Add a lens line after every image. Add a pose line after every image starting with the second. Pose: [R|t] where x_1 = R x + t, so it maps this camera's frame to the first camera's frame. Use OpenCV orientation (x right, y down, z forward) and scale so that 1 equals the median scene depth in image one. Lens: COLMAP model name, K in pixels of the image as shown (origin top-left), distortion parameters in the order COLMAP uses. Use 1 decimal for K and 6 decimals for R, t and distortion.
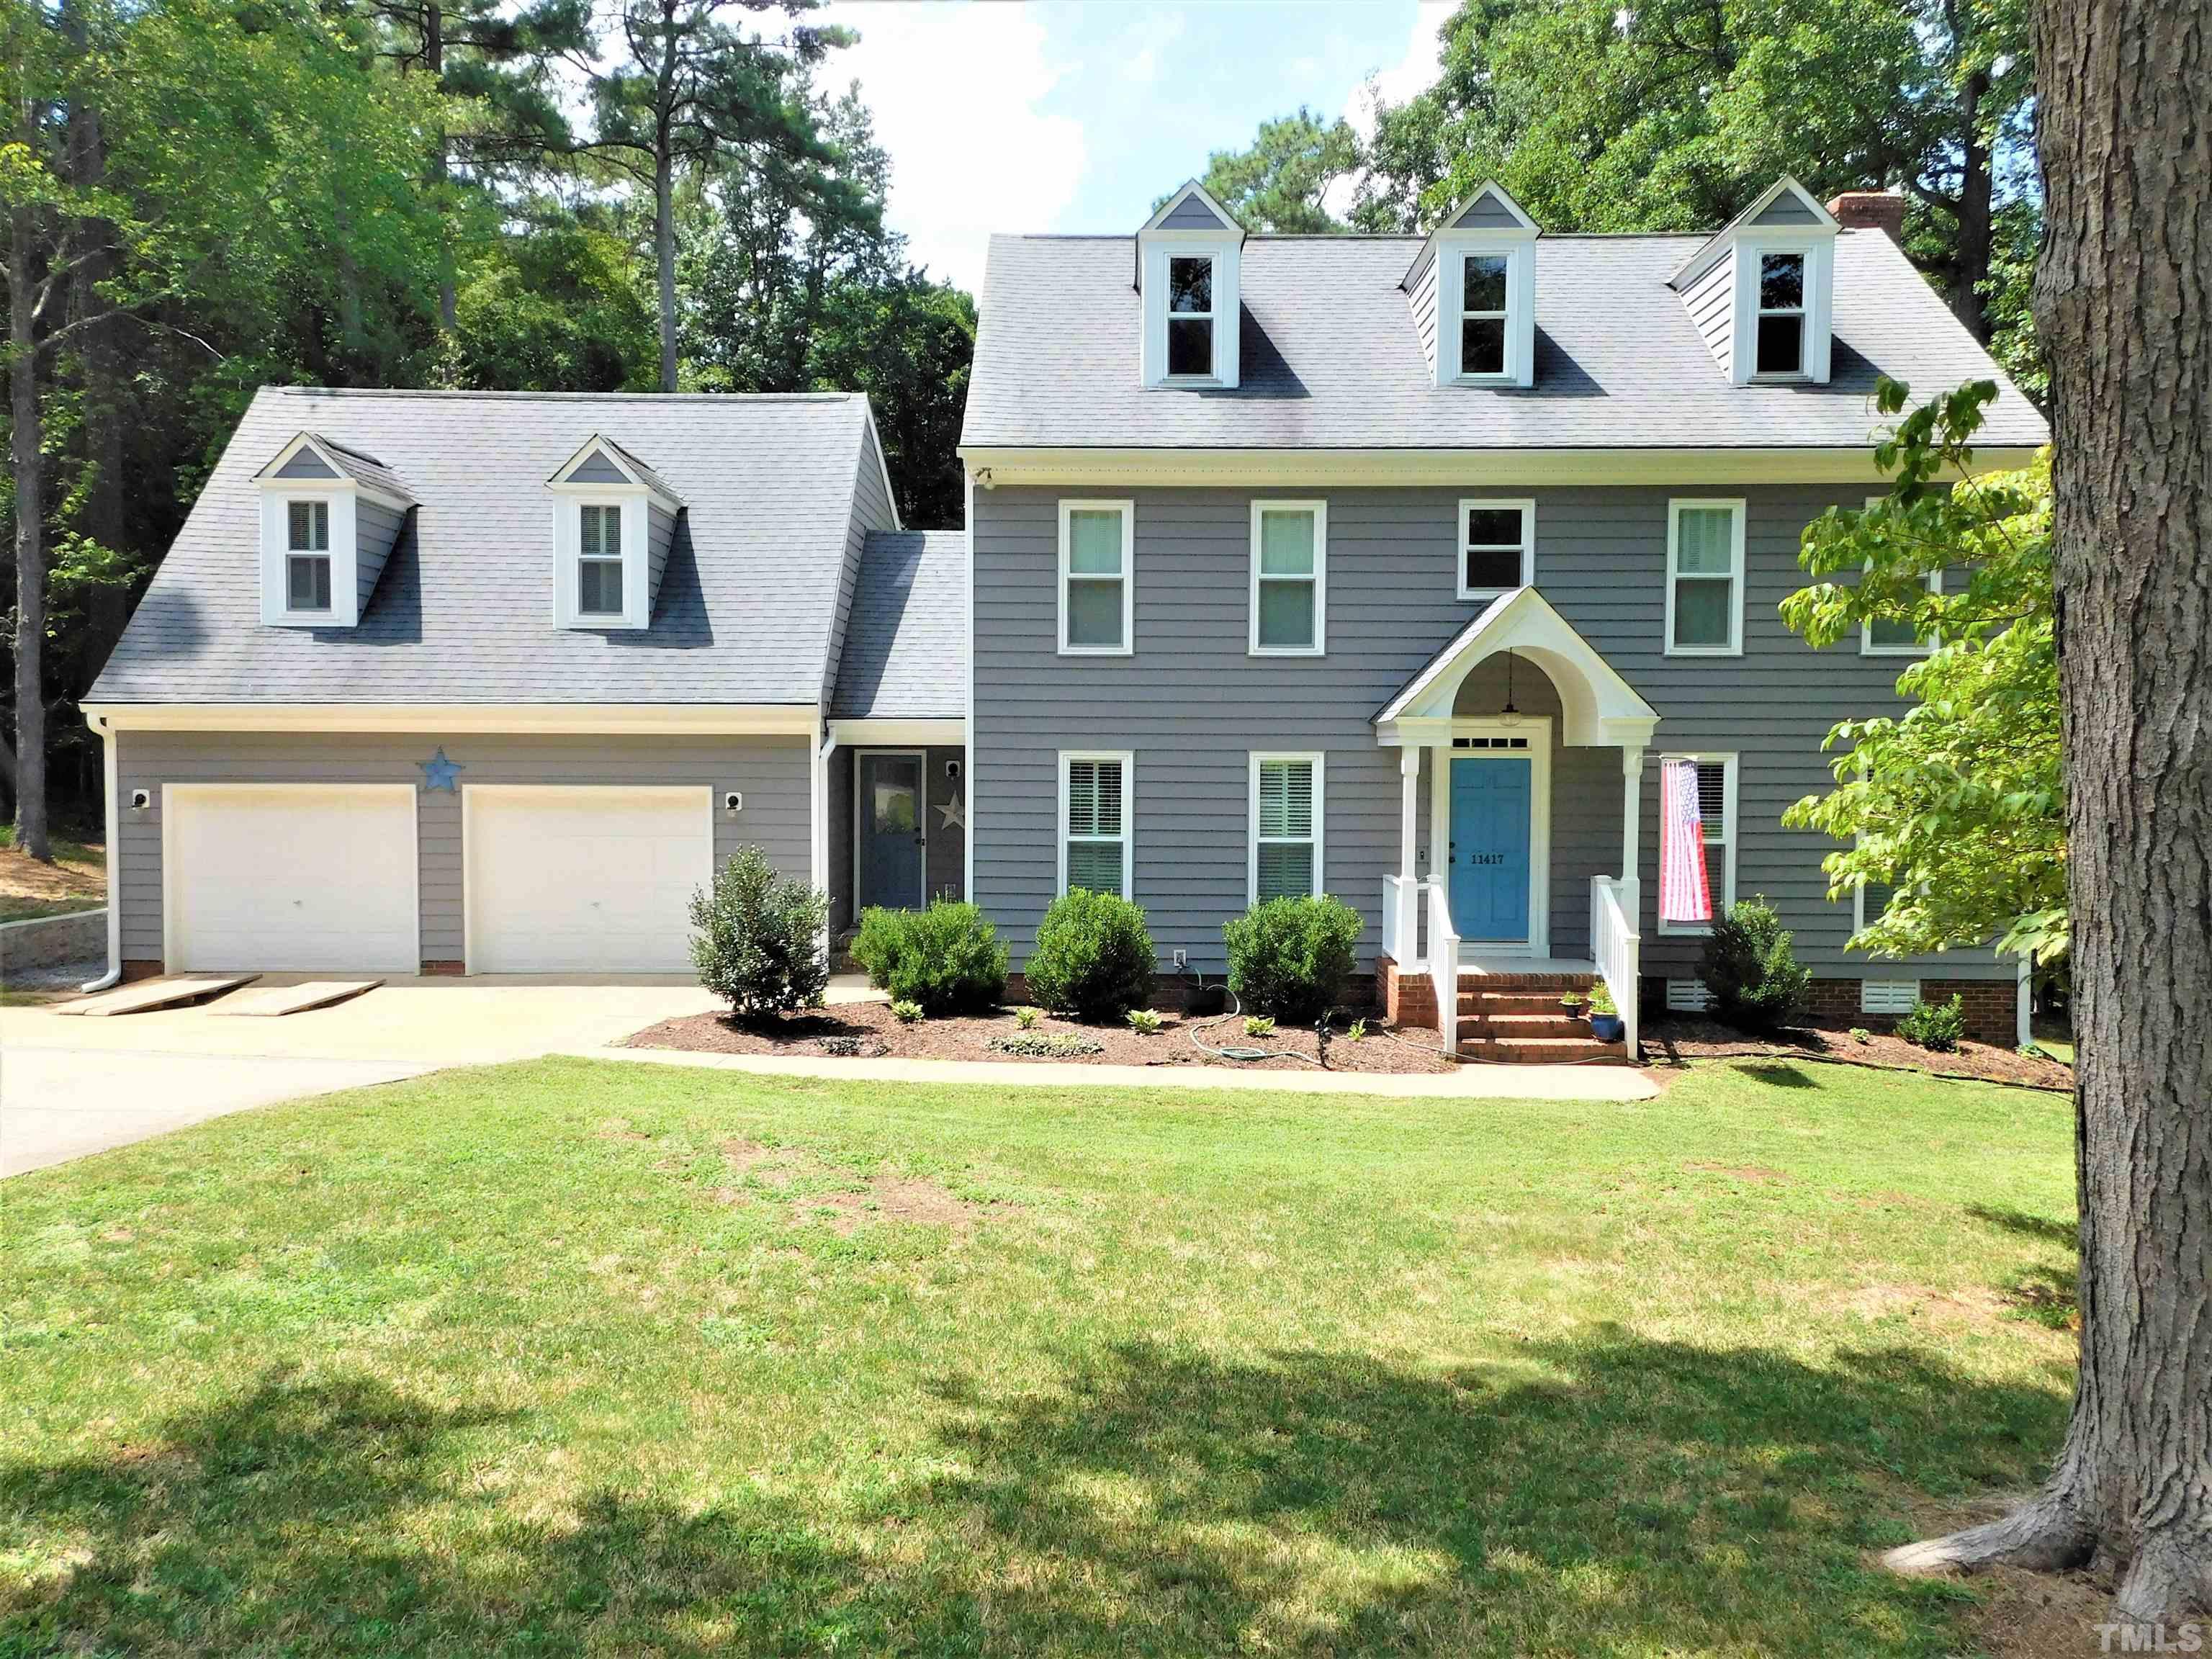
lens RADIAL K [[1785.8, 0, 1106.0], [0, 1785.8, 829.5], [0, 0, 1]] dist [0.062592, 0.001345]
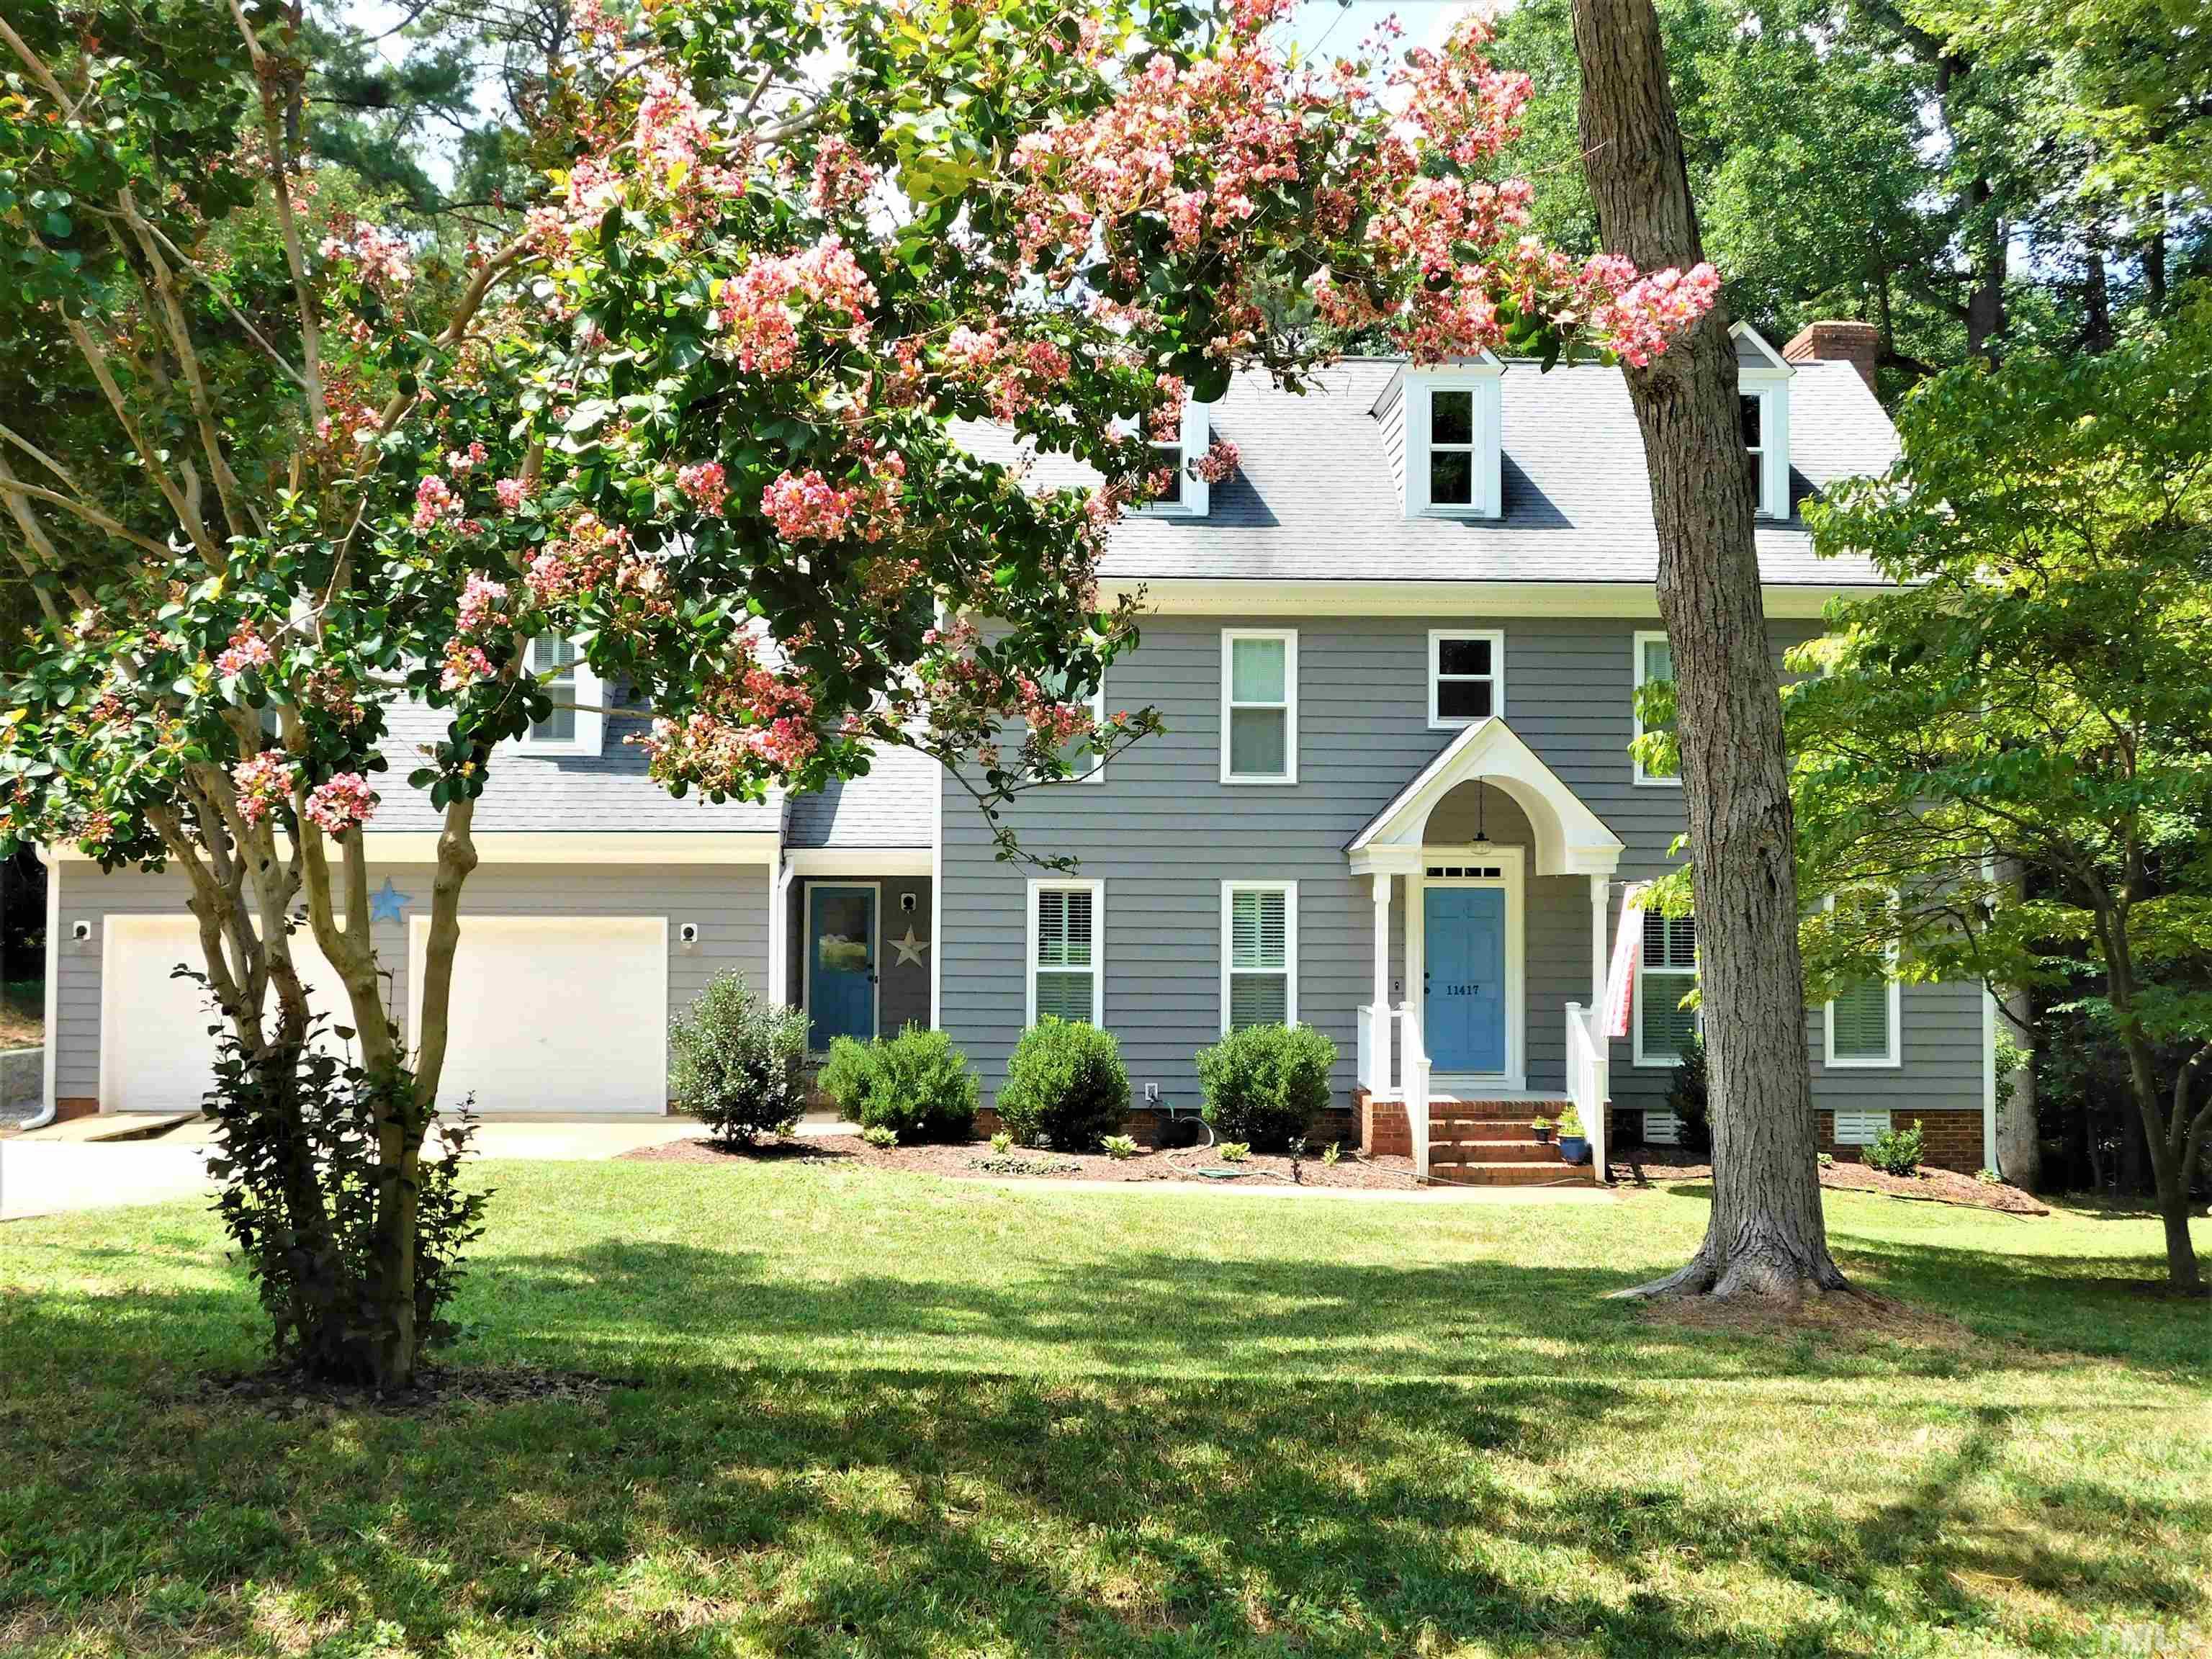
lens RADIAL K [[2305.1, 0, 1106.0], [0, 2305.1, 829.5], [0, 0, 1]] dist [-0.013088, 0.028326]
pose [[0.999389, 0.001716, 0.034910, -0.028062], [0.001022, 0.996932, -0.078272, 0.028023], [-0.034937, 0.078260, 0.996321, -0.268024]]
